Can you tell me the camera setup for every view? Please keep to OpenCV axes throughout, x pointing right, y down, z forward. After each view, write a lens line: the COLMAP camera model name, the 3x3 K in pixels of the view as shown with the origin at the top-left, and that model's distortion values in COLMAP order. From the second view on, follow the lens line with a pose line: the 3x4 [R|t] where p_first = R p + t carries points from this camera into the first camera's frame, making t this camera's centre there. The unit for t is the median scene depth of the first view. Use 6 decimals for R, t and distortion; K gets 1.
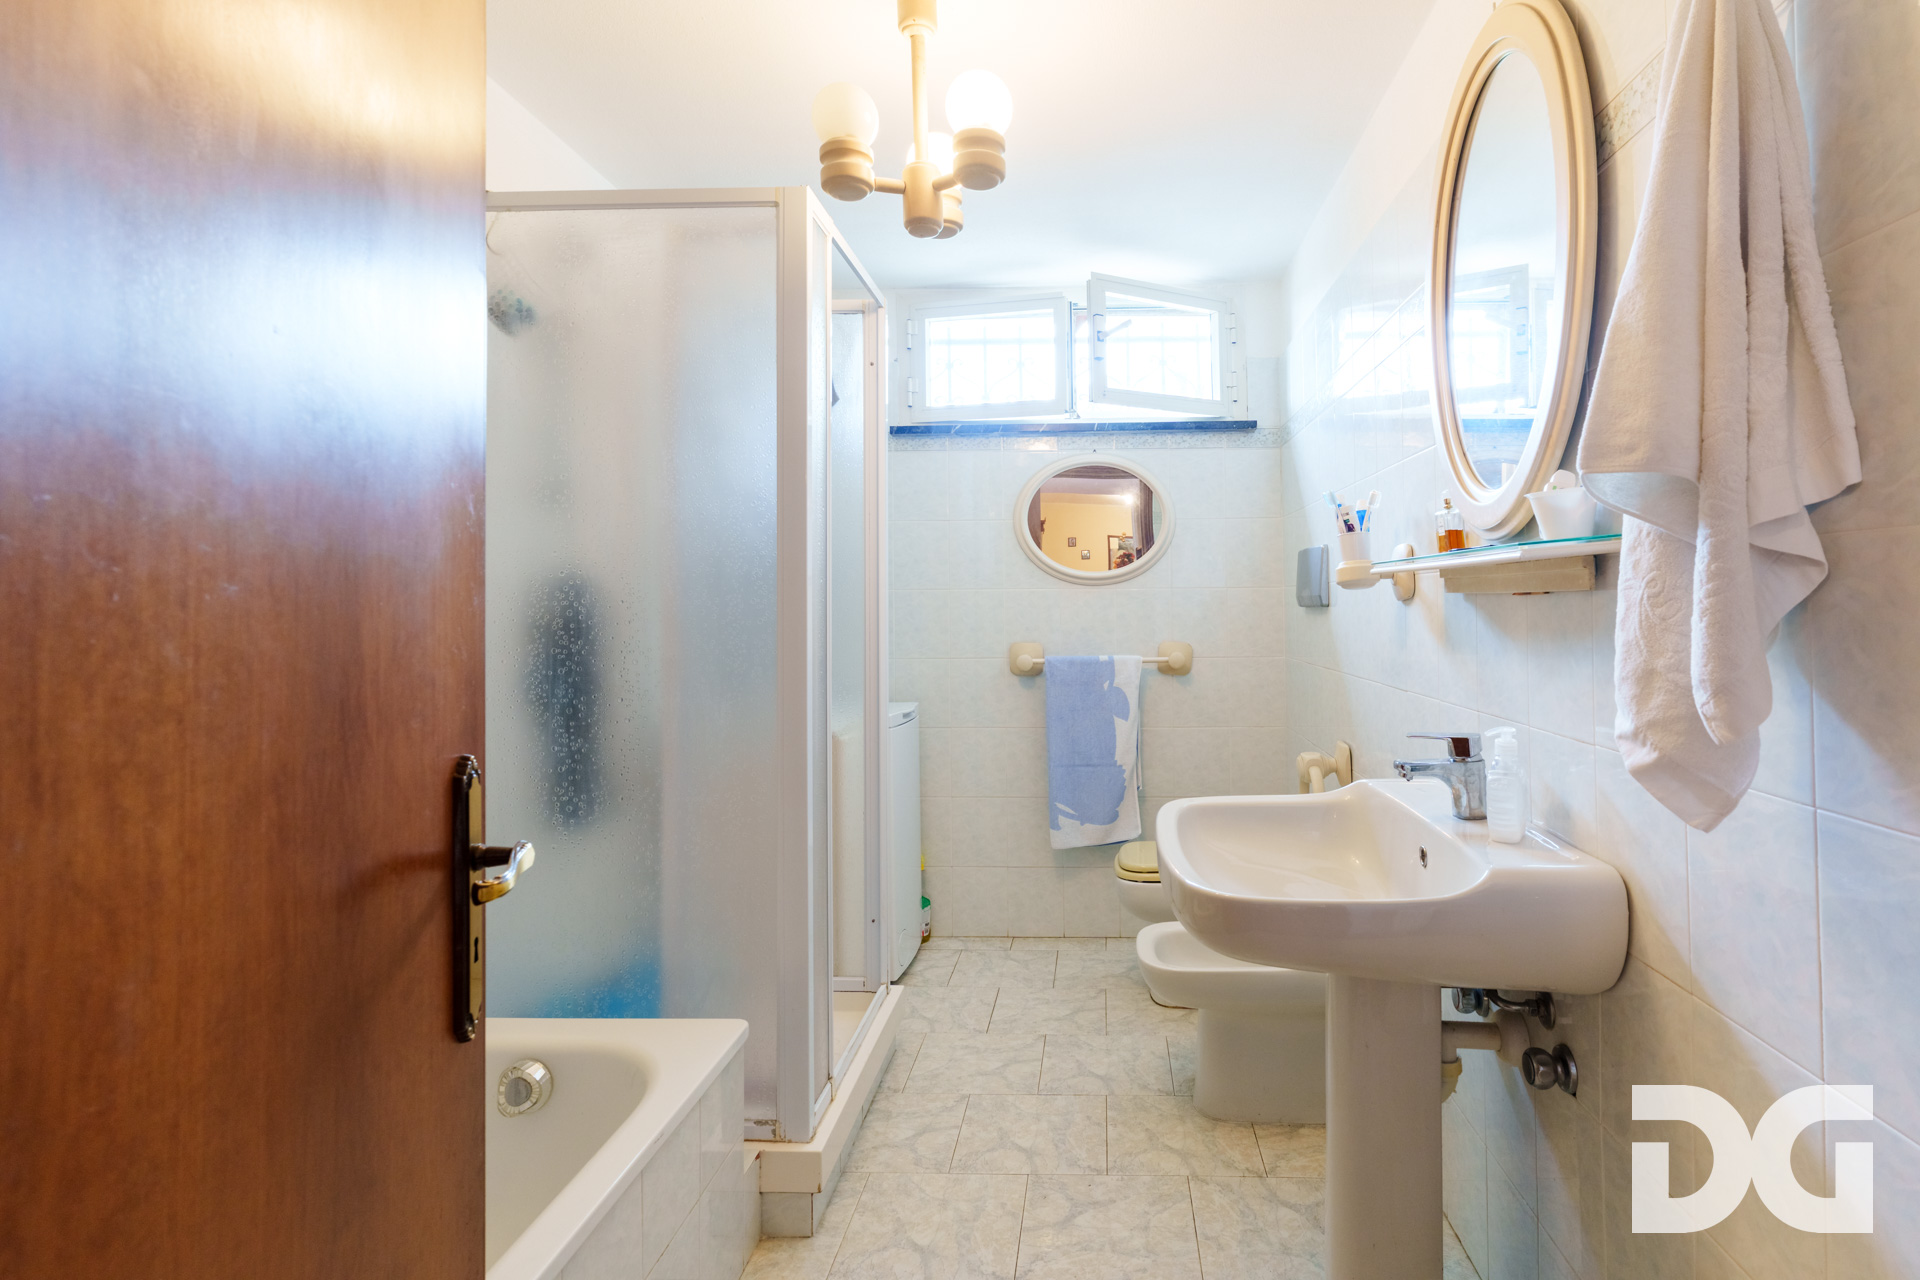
lens RADIAL K [[977.5, 0, 962.0], [0, 977.5, 631.3], [0, 0, 1]] dist [-0.044758, 0.000015]
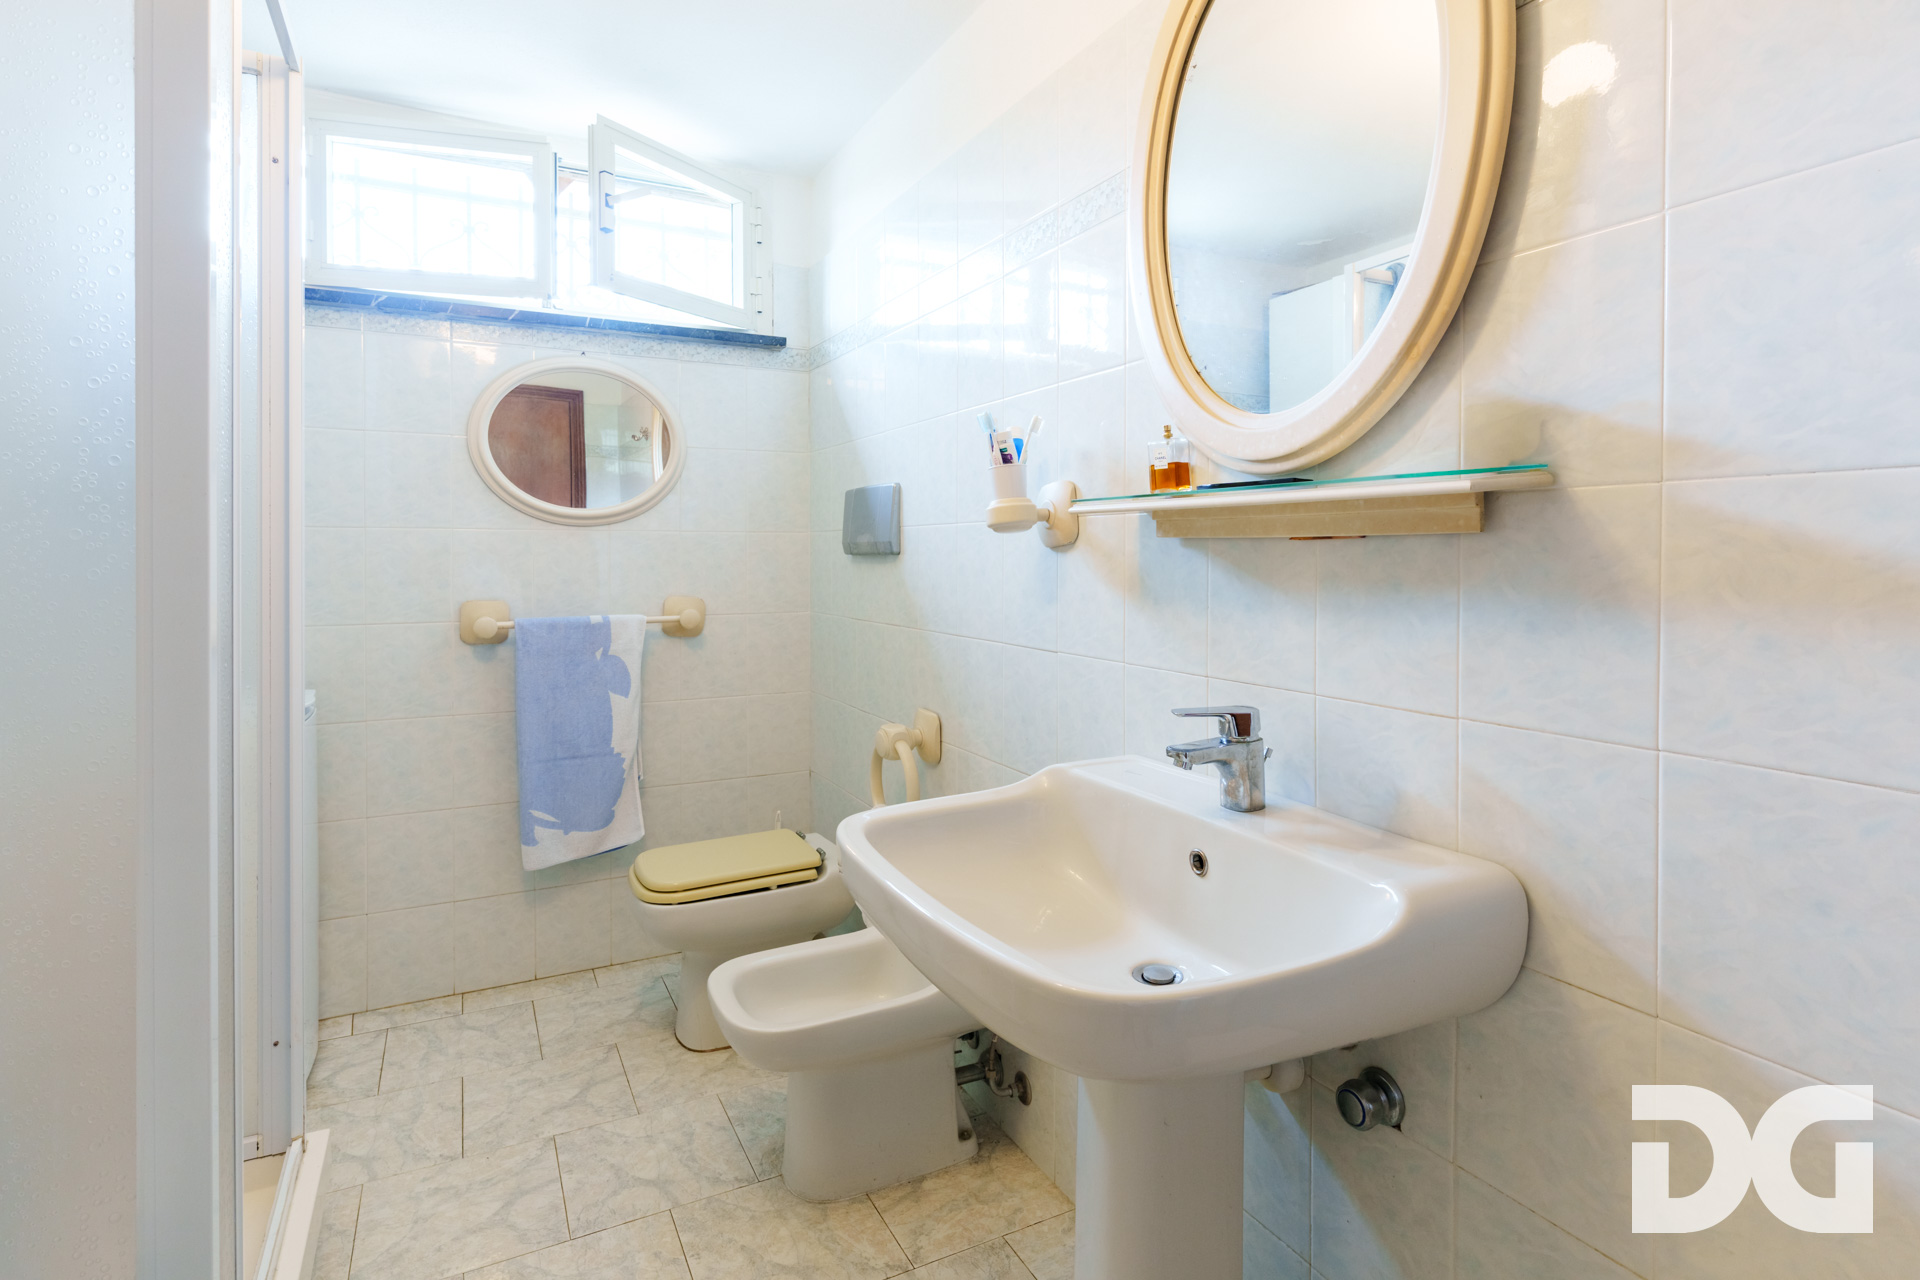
lens RADIAL K [[1009.1, 0, 957.7], [0, 1009.1, 583.4], [0, 0, 1]] dist [-0.018482, 0.002909]
pose [[0.832349, -0.010004, 0.554162, -0.069532], [0.008934, 0.999949, 0.004633, -0.002752], [-0.554180, 0.001094, 0.832396, 0.185394]]
